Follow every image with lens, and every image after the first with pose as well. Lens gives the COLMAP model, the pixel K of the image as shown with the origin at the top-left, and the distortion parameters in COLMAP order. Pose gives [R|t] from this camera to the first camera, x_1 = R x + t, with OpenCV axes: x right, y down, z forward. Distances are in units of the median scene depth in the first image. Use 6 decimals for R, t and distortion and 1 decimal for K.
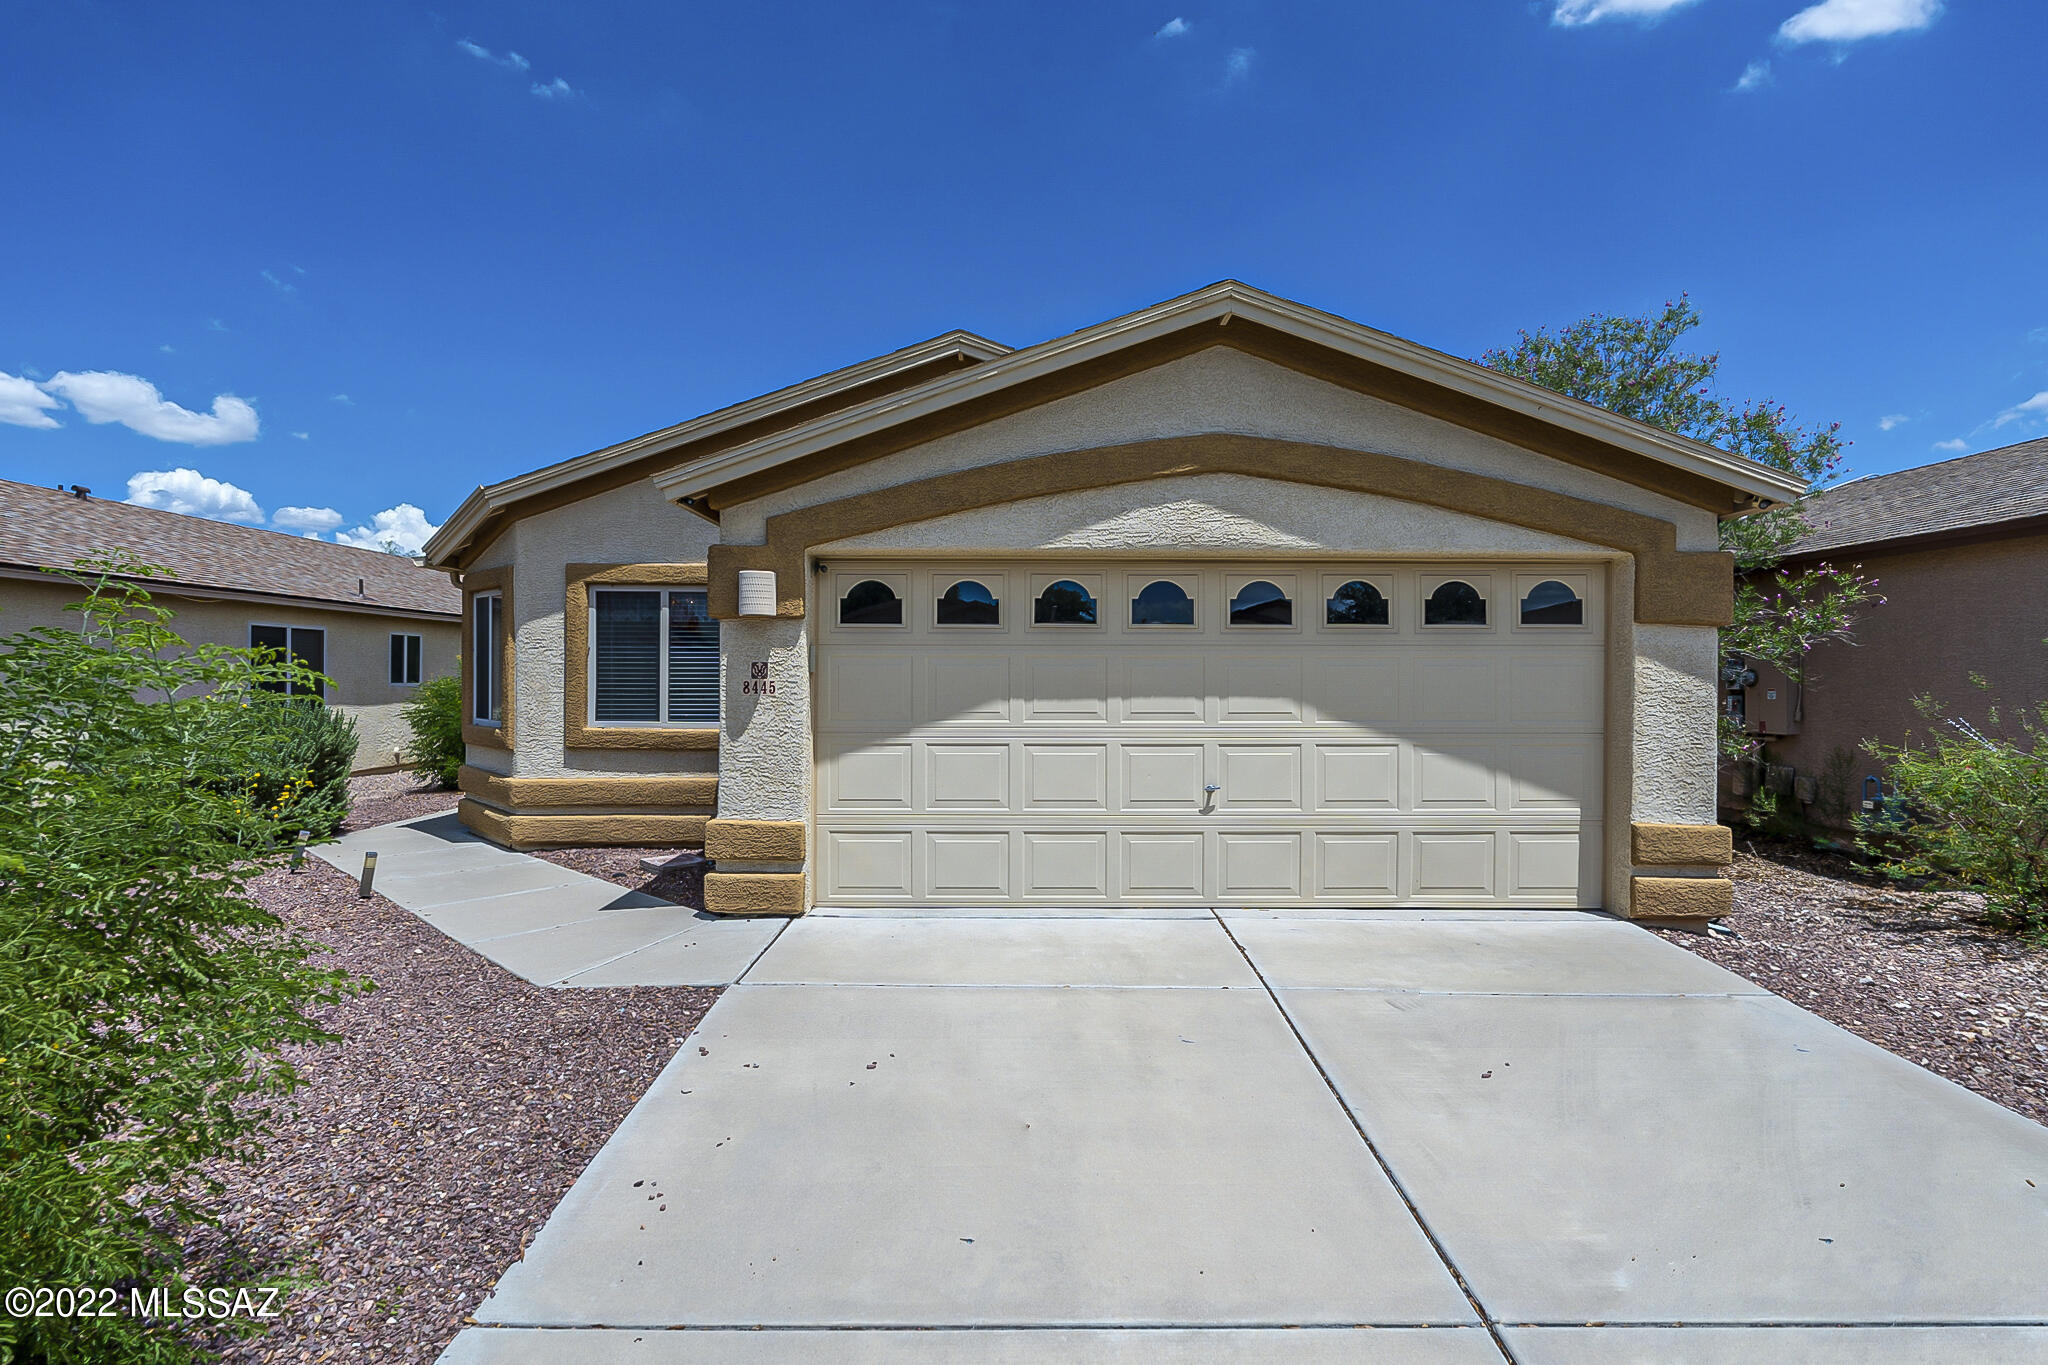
lens RADIAL K [[1038.1, 0, 1025.8], [0, 1038.1, 679.2], [0, 0, 1]] dist [0.001304, -0.001360]
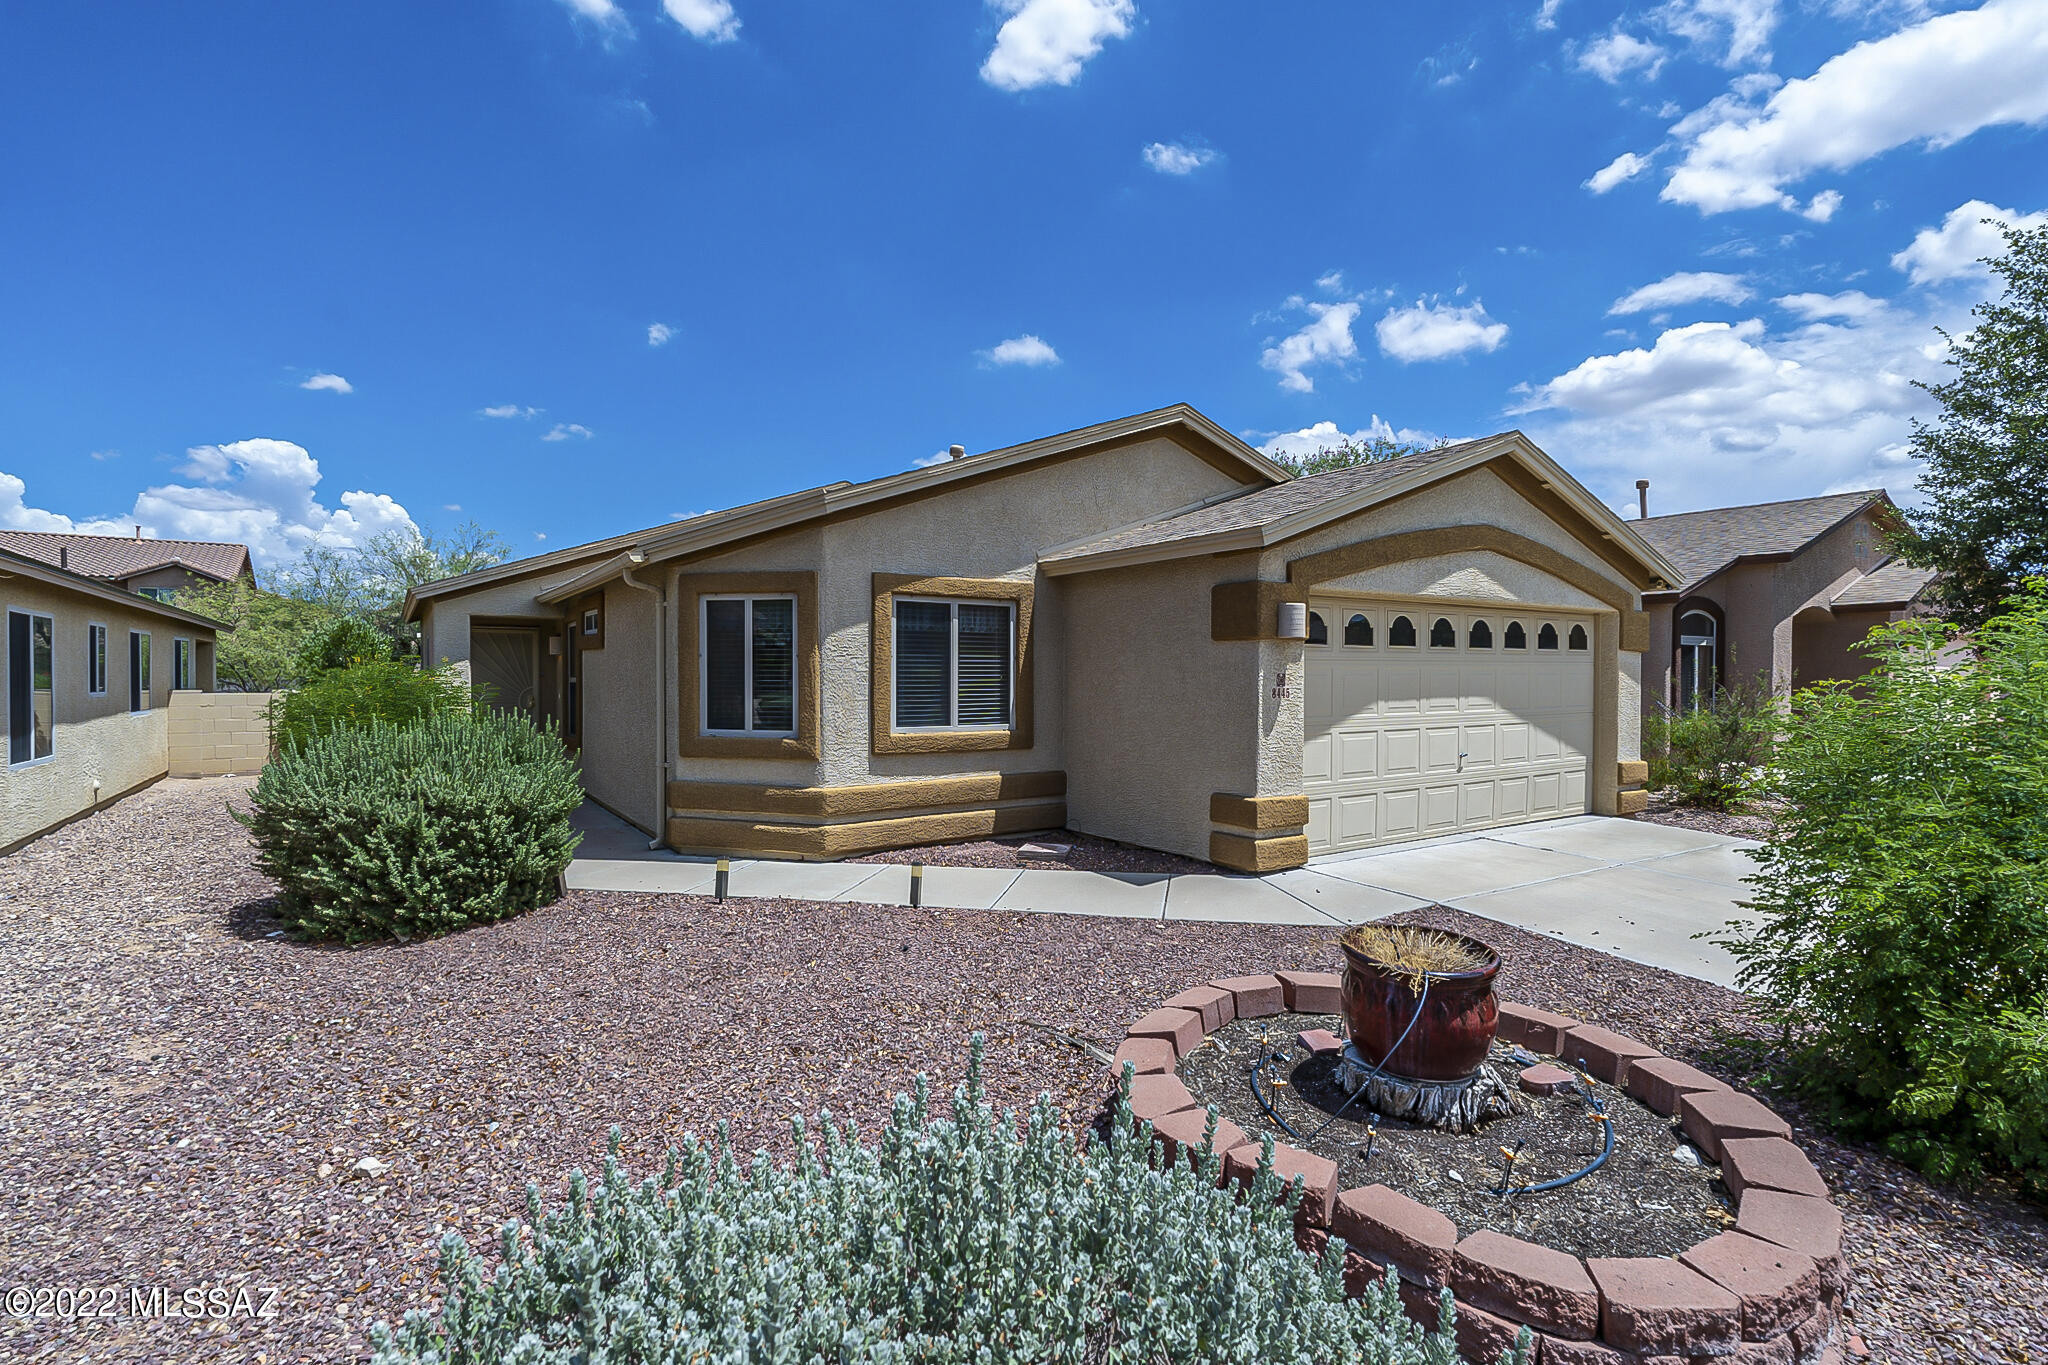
lens RADIAL K [[998.1, 0, 1025.6], [0, 998.1, 682.1], [0, 0, 1]] dist [0.002159, 0.000029]
pose [[0.825662, -0.008013, 0.564108, -0.873691], [0.004808, 0.999963, 0.007167, -0.011204], [-0.564145, -0.003205, 0.825670, 0.109812]]
